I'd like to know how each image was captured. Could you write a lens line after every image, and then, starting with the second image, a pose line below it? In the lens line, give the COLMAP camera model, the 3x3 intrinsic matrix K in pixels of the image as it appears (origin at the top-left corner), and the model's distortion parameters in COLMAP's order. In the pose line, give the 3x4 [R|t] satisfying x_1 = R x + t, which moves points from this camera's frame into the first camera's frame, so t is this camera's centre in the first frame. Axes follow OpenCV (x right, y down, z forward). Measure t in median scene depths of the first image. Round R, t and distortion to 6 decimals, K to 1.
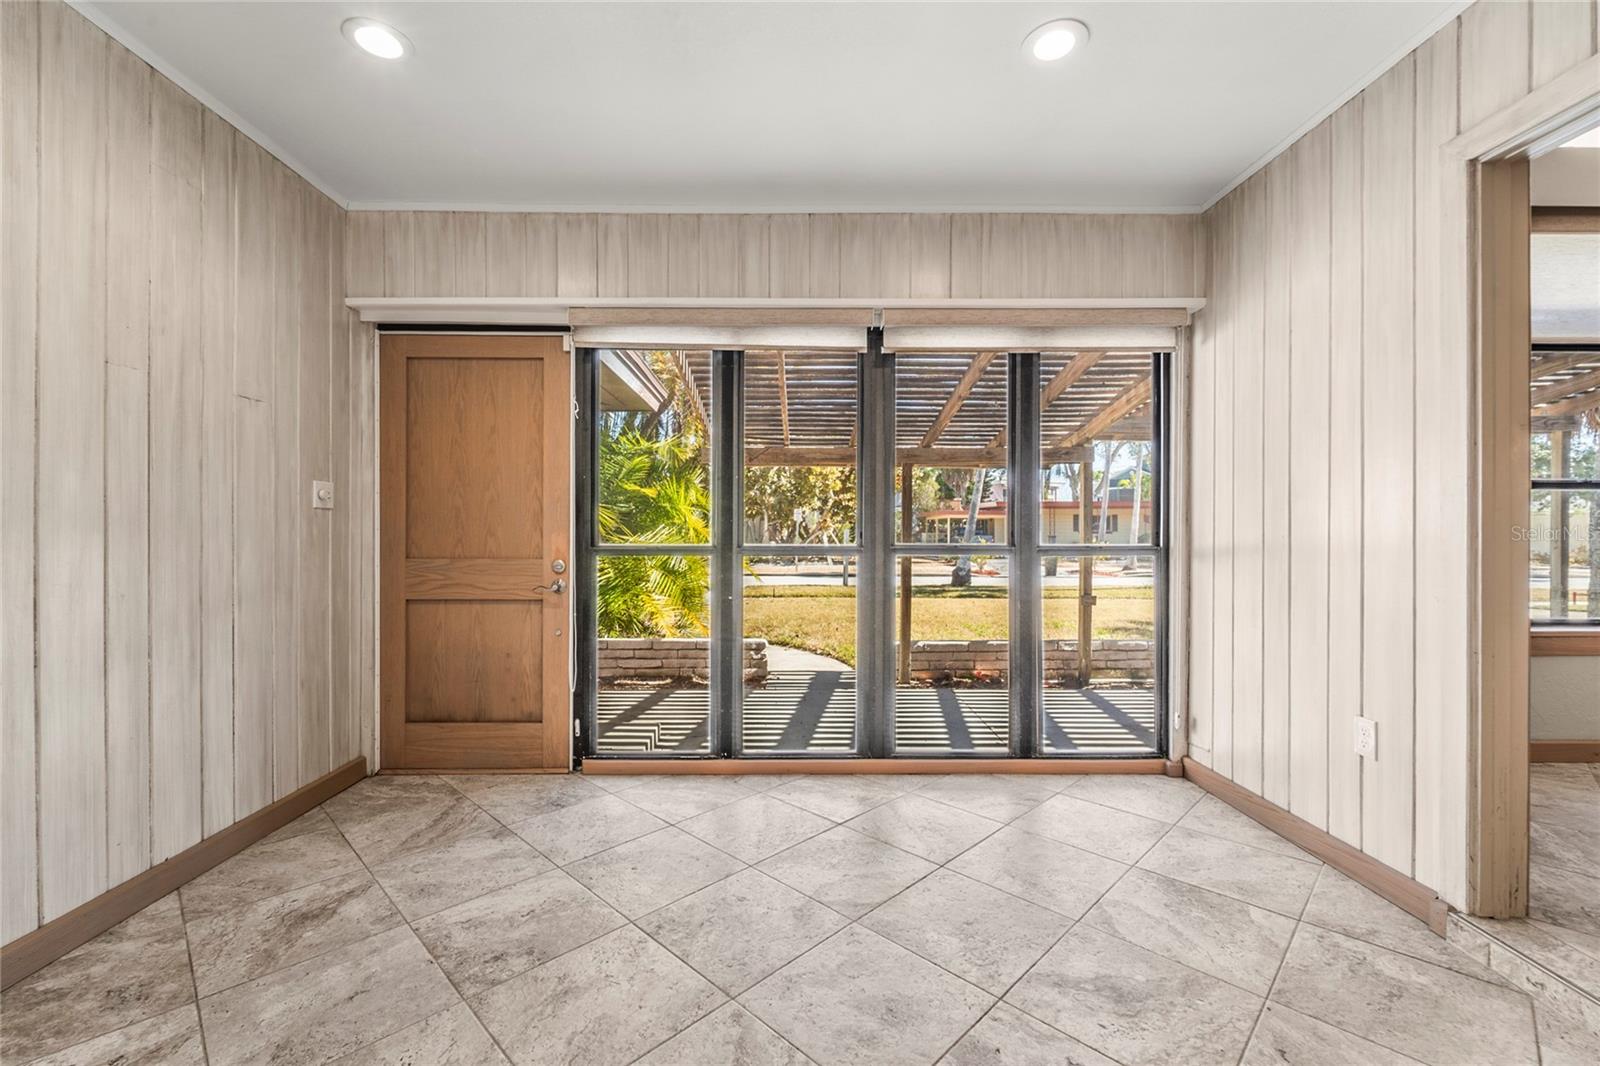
lens RADIAL K [[658.9, 0, 791.5], [0, 658.9, 548.6], [0, 0, 1]] dist [-0.002468, -0.000734]
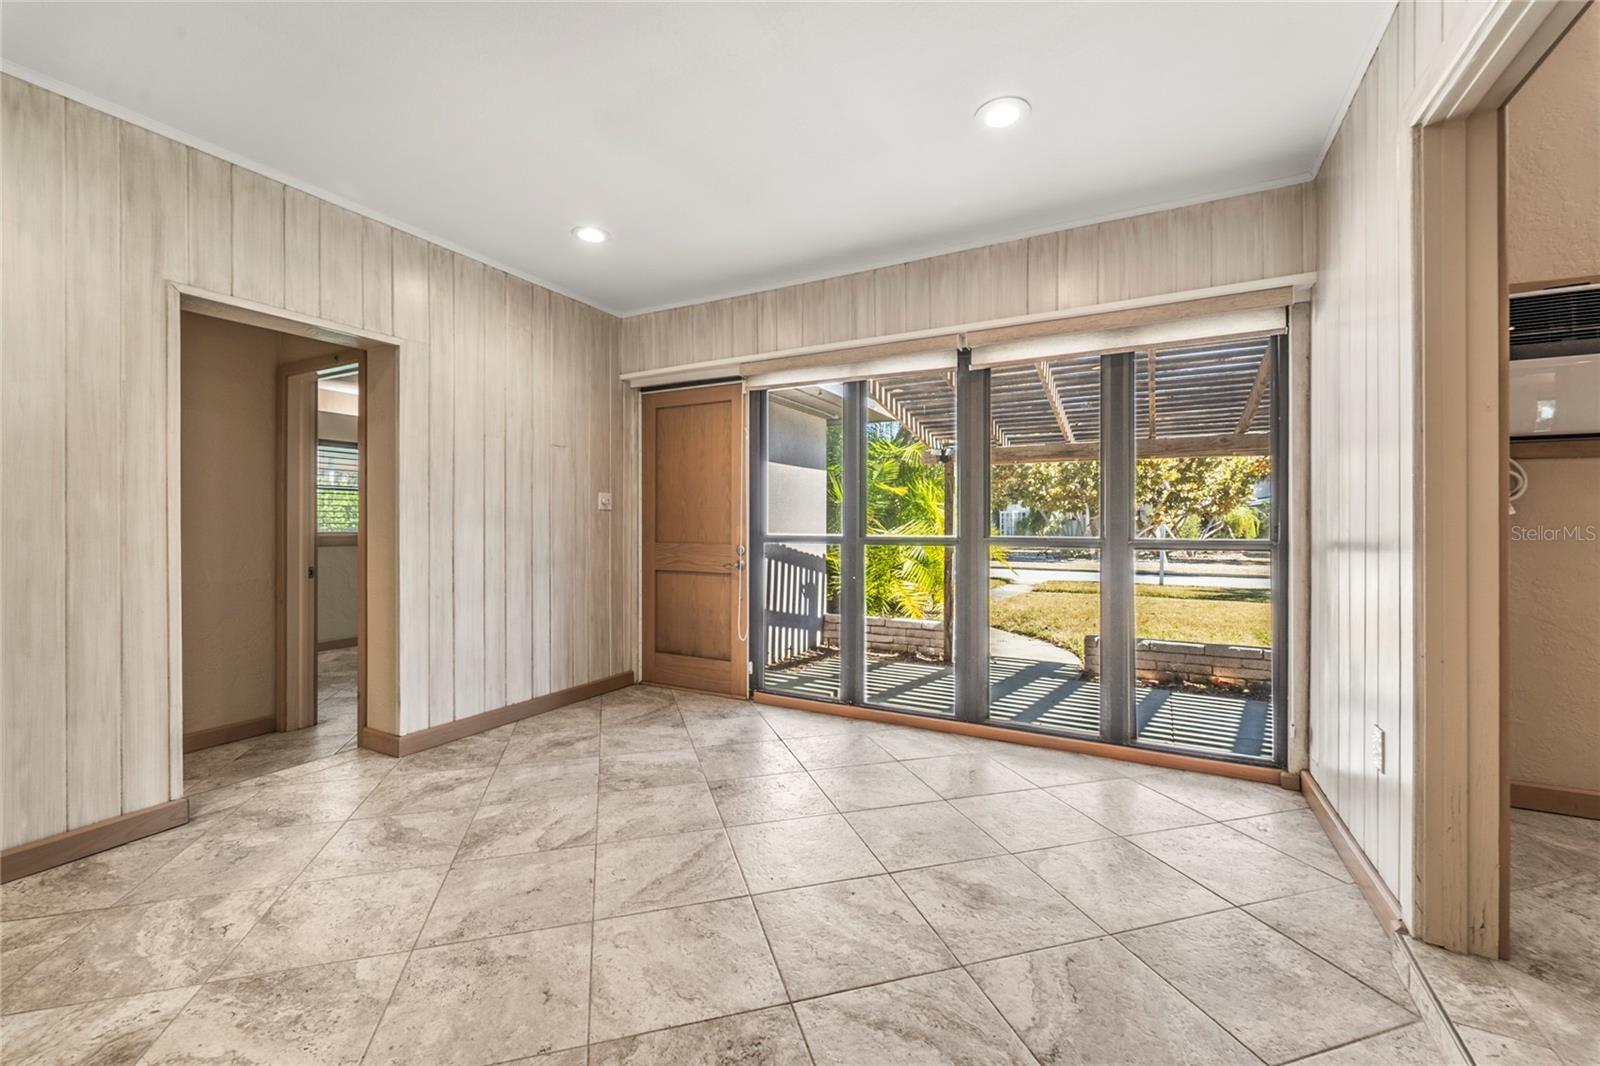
lens RADIAL K [[658.9, 0, 825.3], [0, 658.9, 547.8], [0, 0, 1]] dist [-0.002468, -0.000734]
pose [[0.879468, 0.018009, -0.475617, 0.472778], [-0.014560, 0.999834, 0.010935, 0.005157], [0.475735, -0.002693, 0.879585, -0.136569]]
